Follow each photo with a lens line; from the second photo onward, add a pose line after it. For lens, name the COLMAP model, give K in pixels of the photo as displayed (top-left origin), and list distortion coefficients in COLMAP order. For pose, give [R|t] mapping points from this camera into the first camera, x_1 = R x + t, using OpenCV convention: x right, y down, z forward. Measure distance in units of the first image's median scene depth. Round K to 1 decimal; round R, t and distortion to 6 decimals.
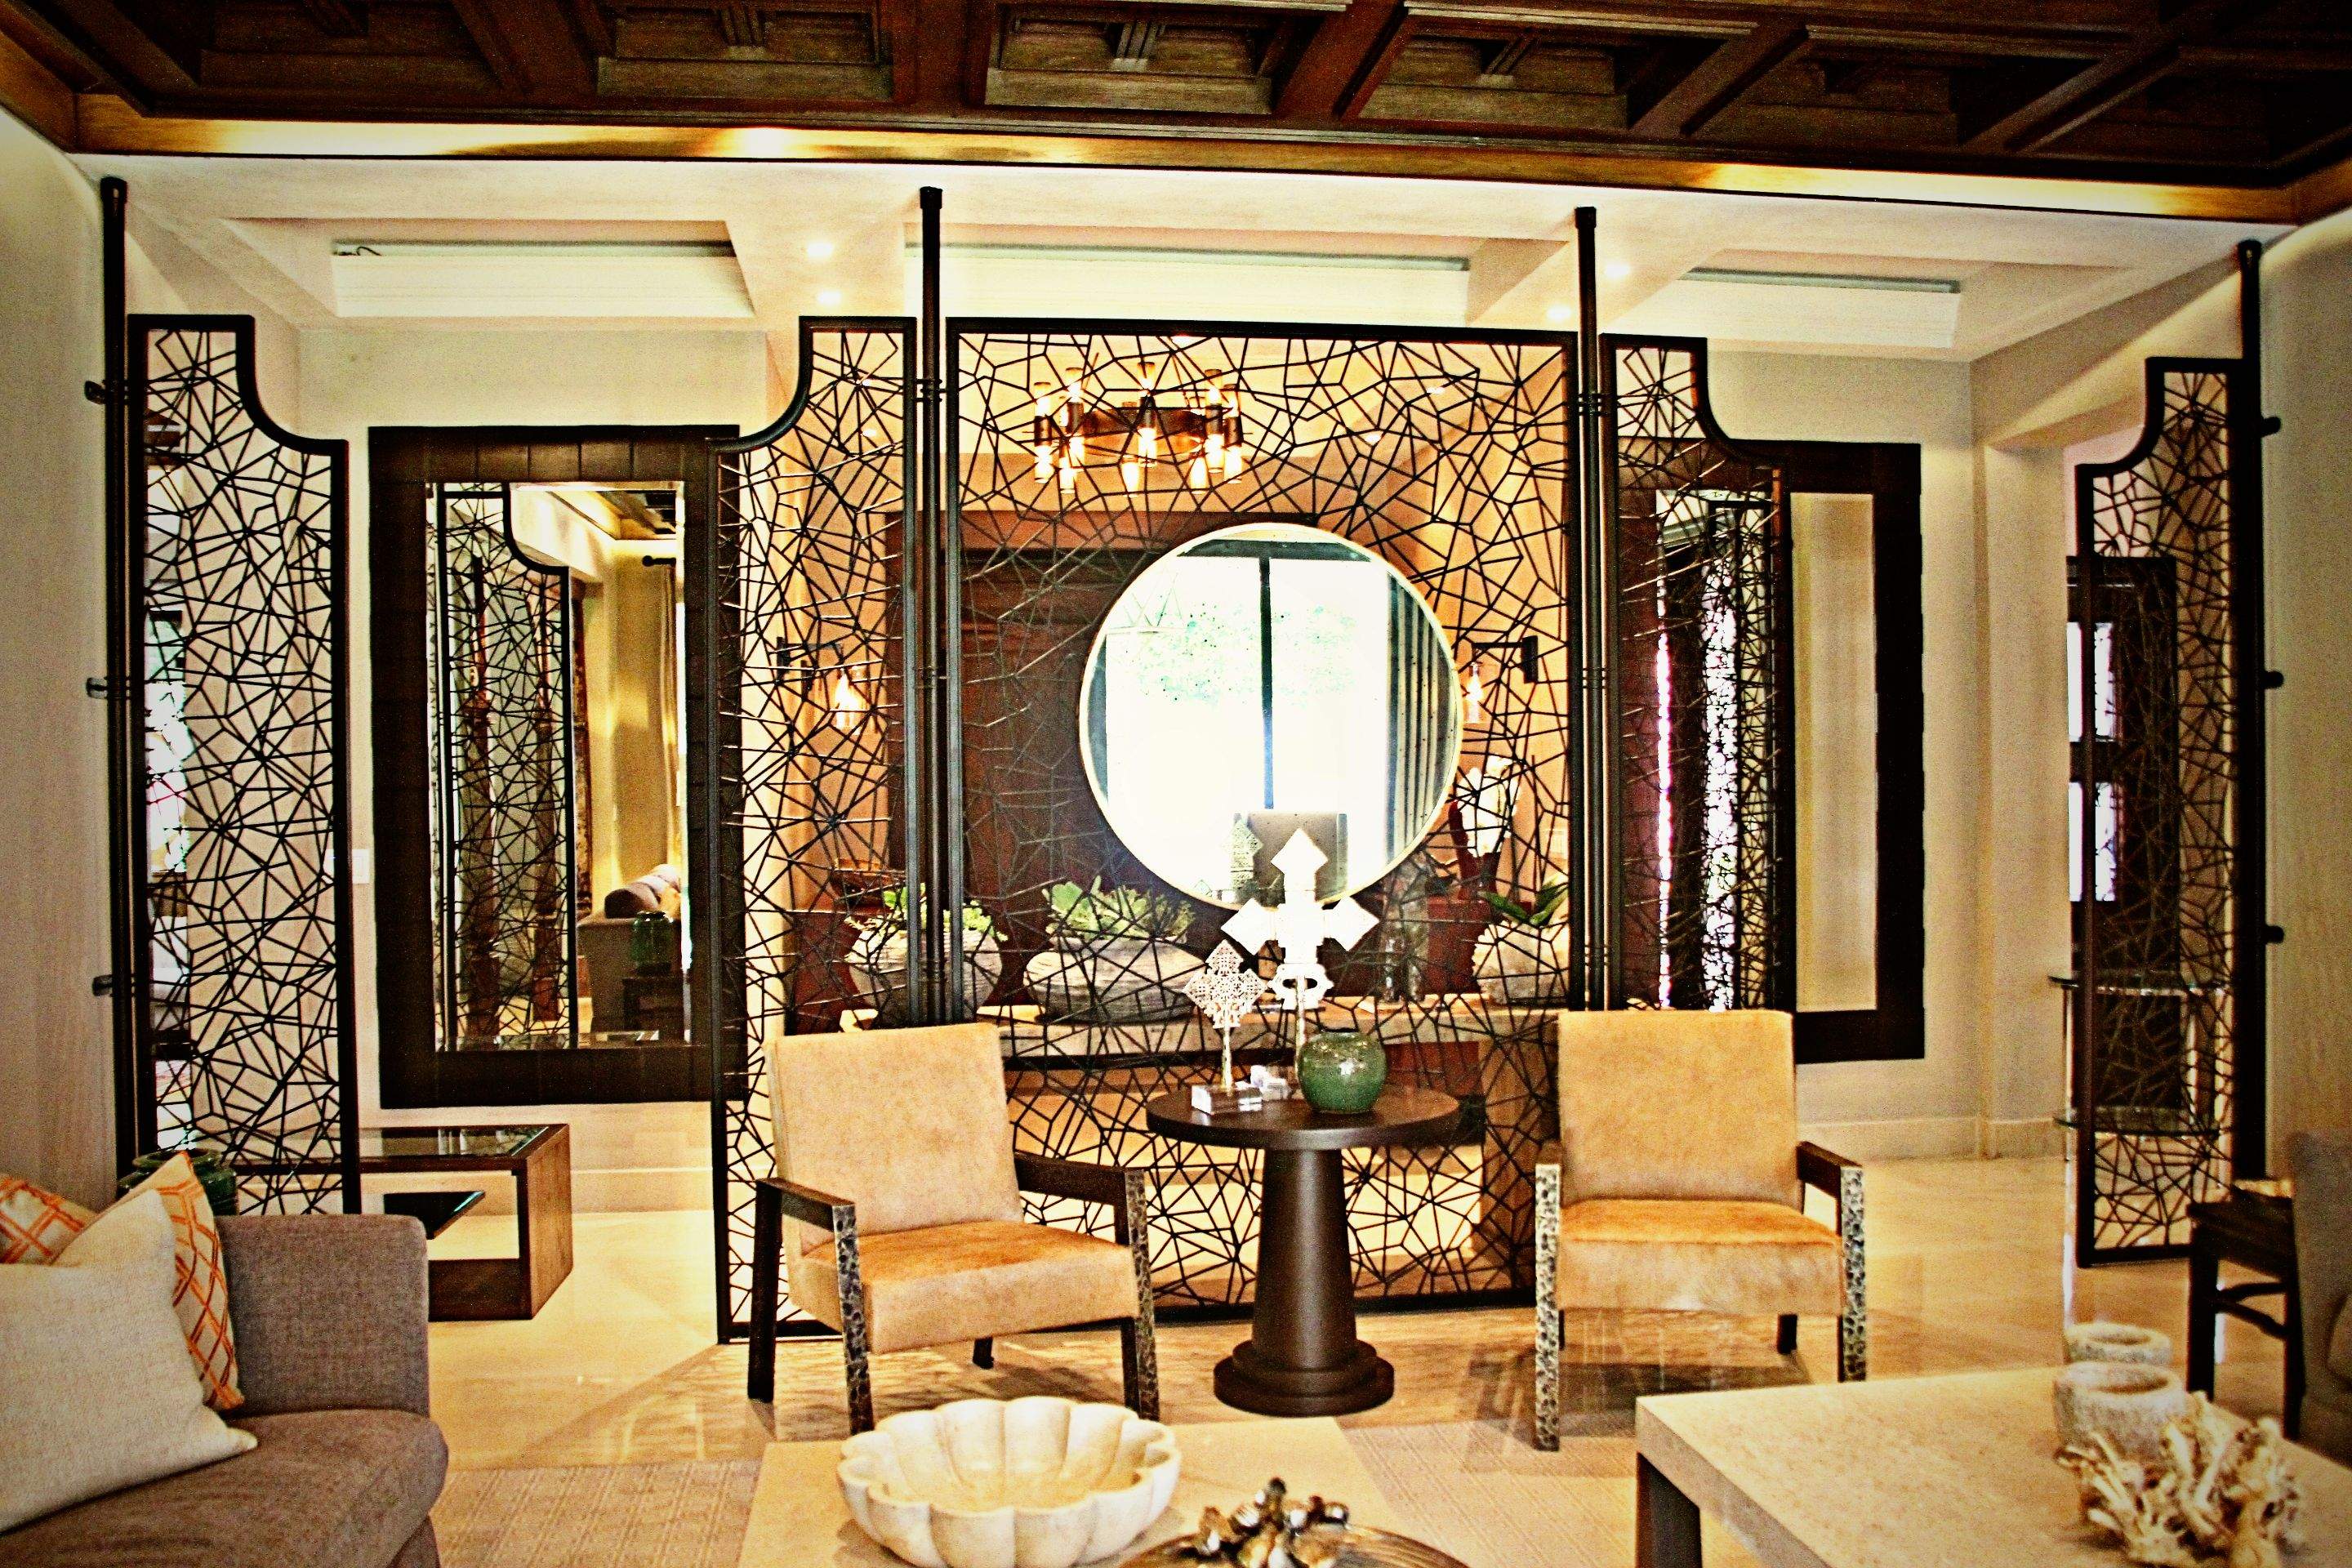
lens RADIAL K [[1975.6, 0, 1176.0], [0, 1975.6, 784.0], [0, 0, 1]] dist [-0.166368, 0.174480]
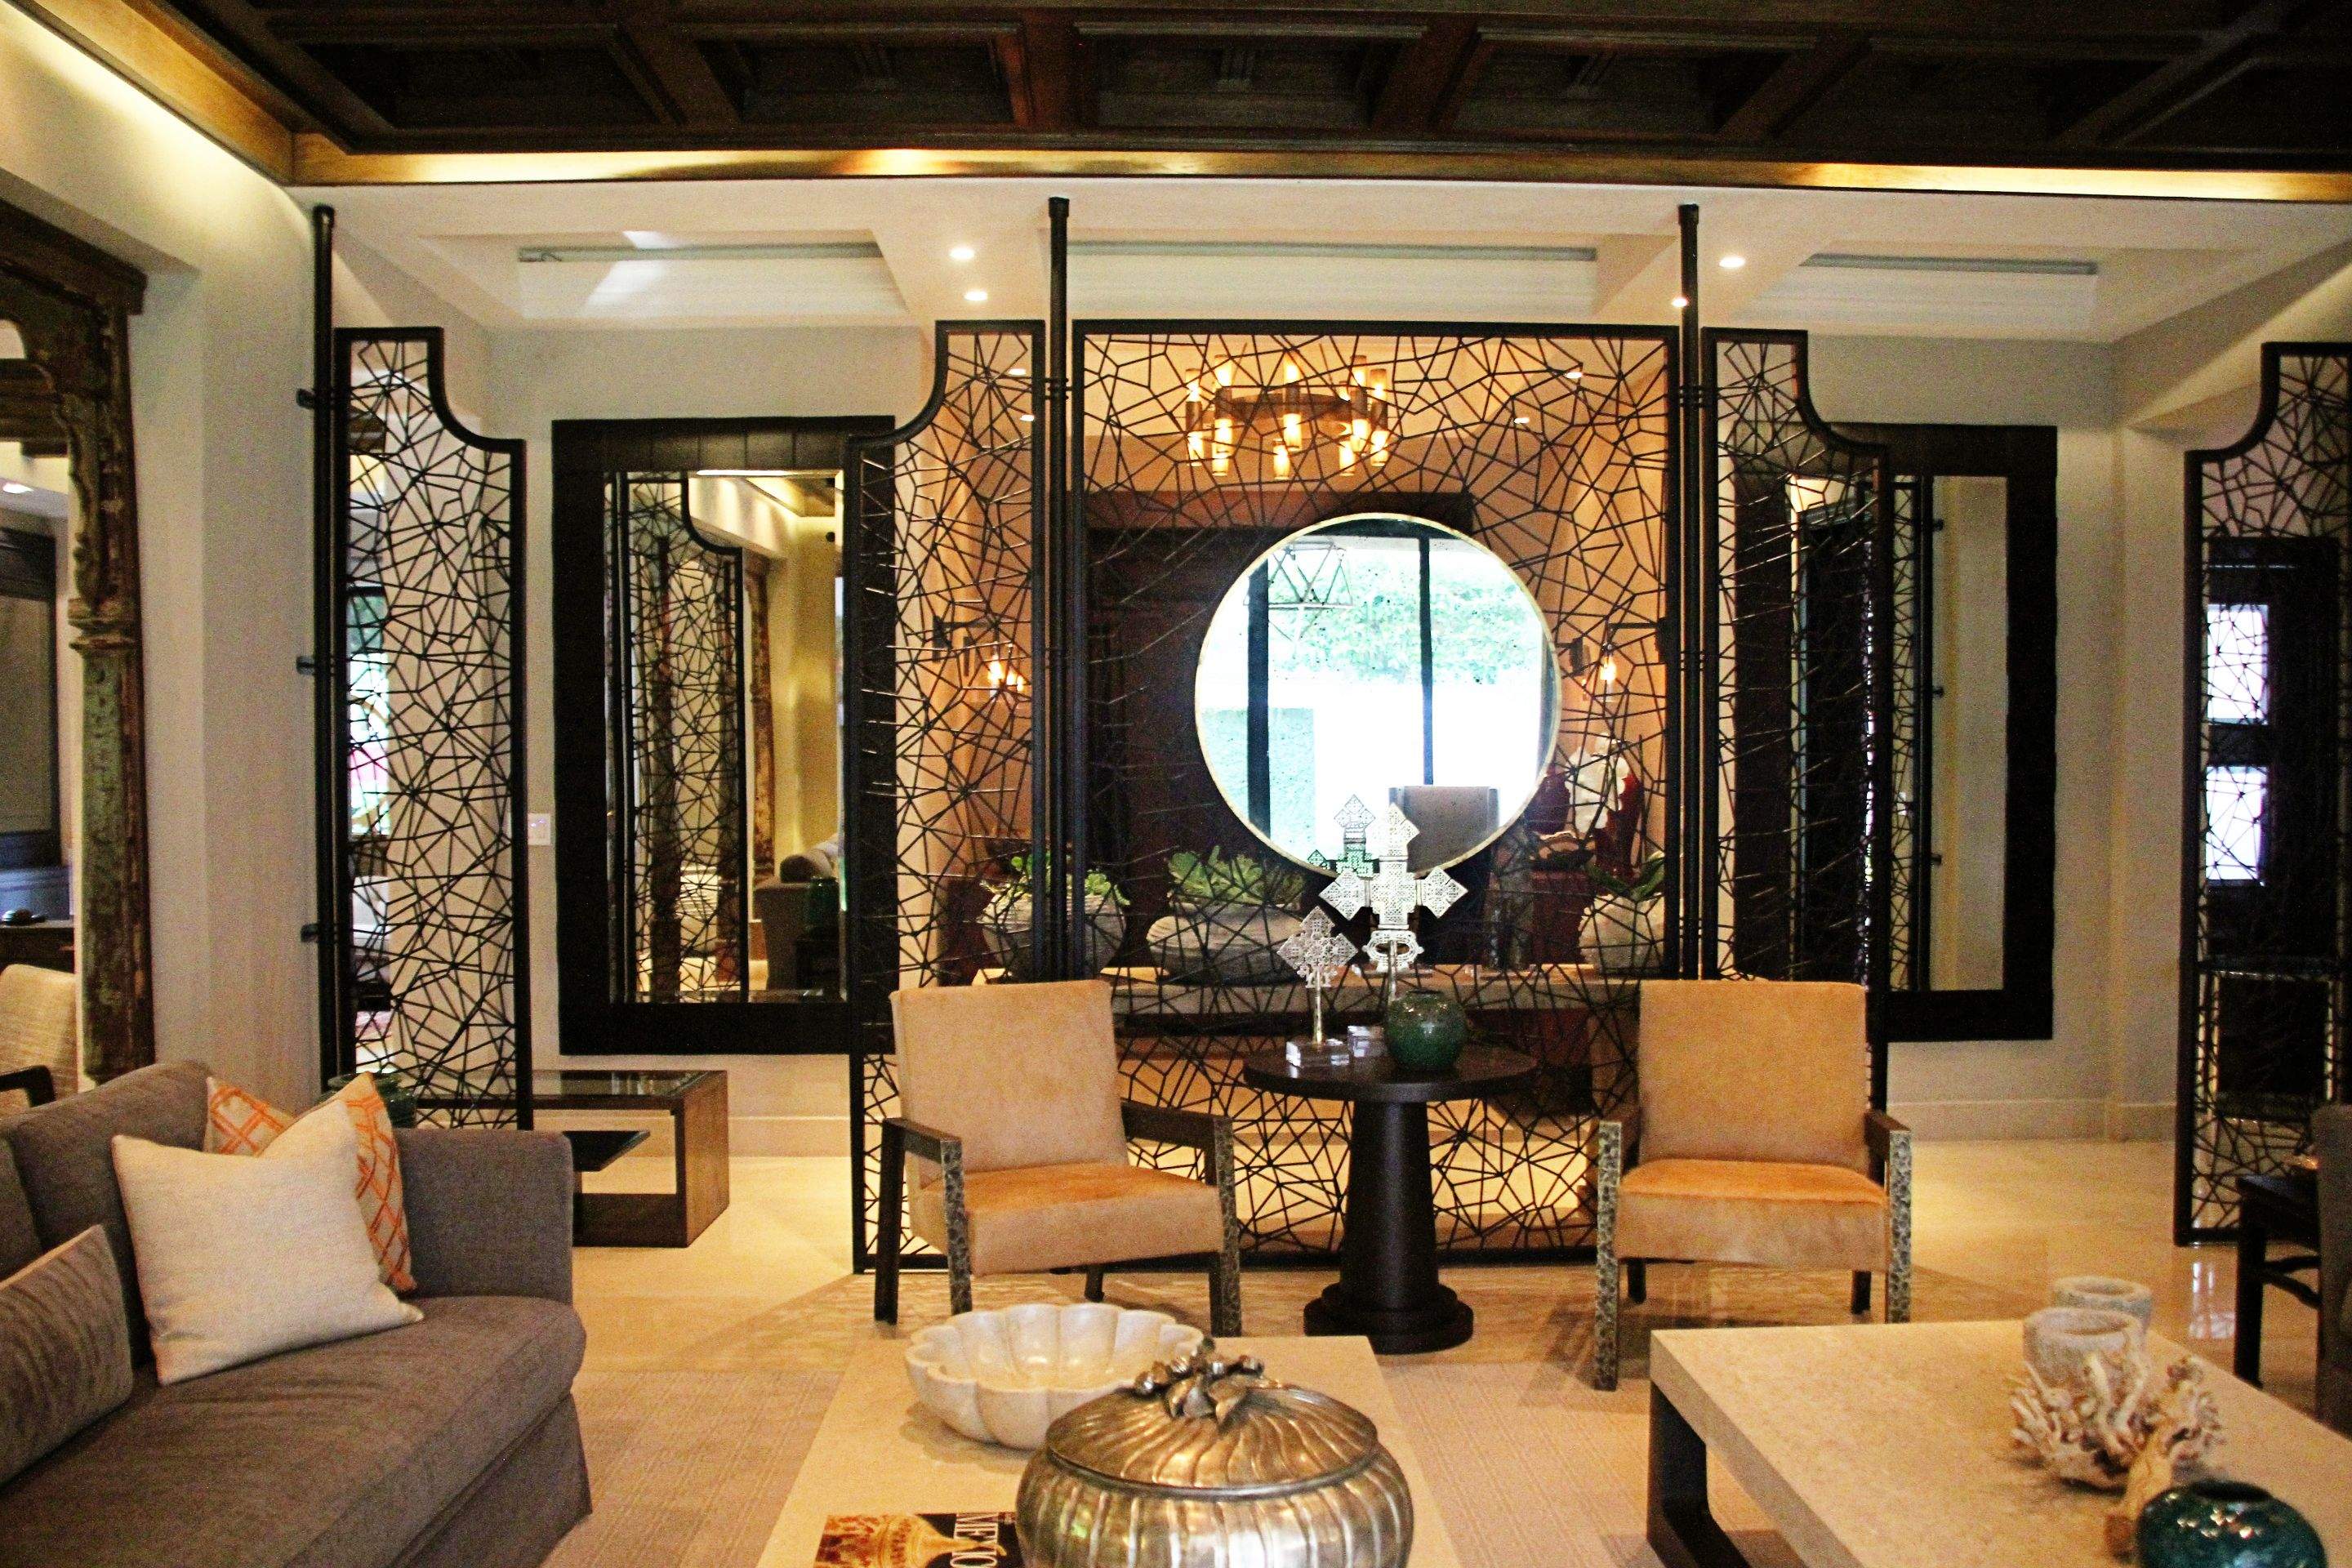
lens RADIAL K [[2005.5, 0, 1176.0], [0, 2005.5, 784.0], [0, 0, 1]] dist [-0.165856, 0.172876]
pose [[0.994682, 0.009797, -0.102525, 0.051938], [-0.008407, 0.999867, 0.013981, -0.001298], [0.102648, -0.013045, 0.994632, -0.075542]]
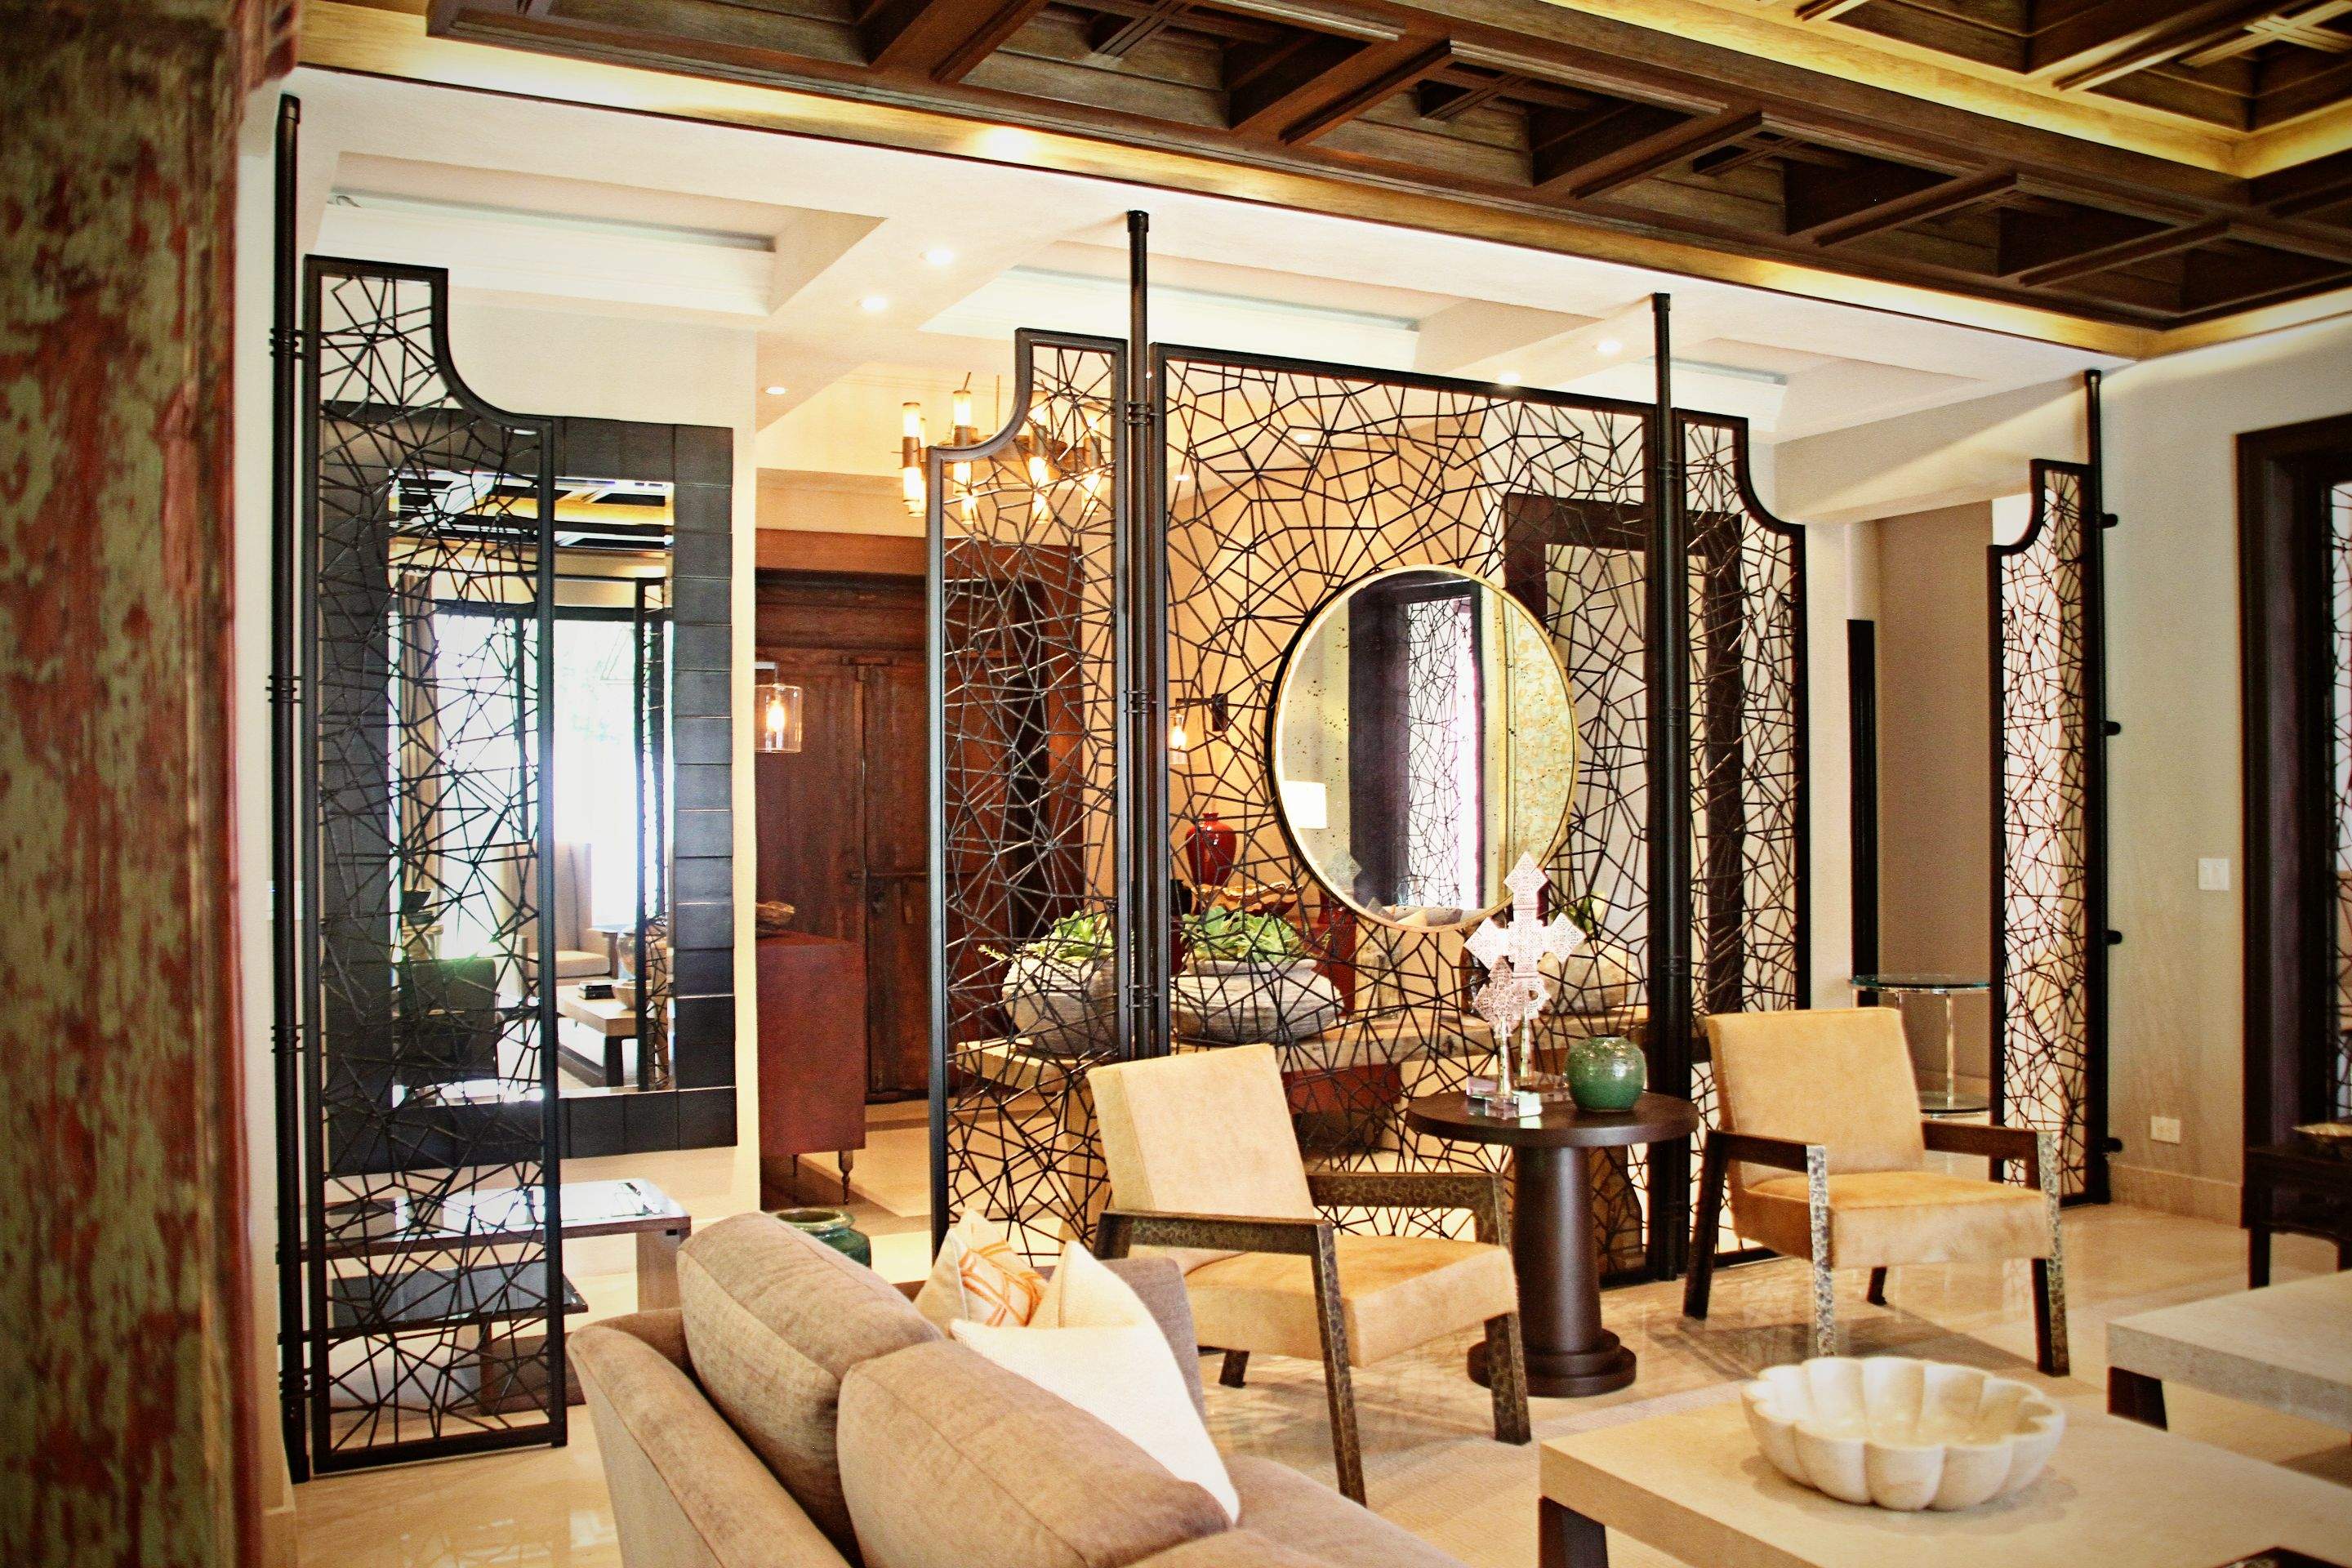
lens RADIAL K [[1975.6, 0, 1176.0], [0, 1975.6, 784.0], [0, 0, 1]] dist [-0.166368, 0.174480]
pose [[0.938727, 0.009826, 0.344520, -0.449015], [-0.003495, 0.999814, -0.018991, 0.006604], [-0.344643, 0.016623, 0.938587, 0.056378]]
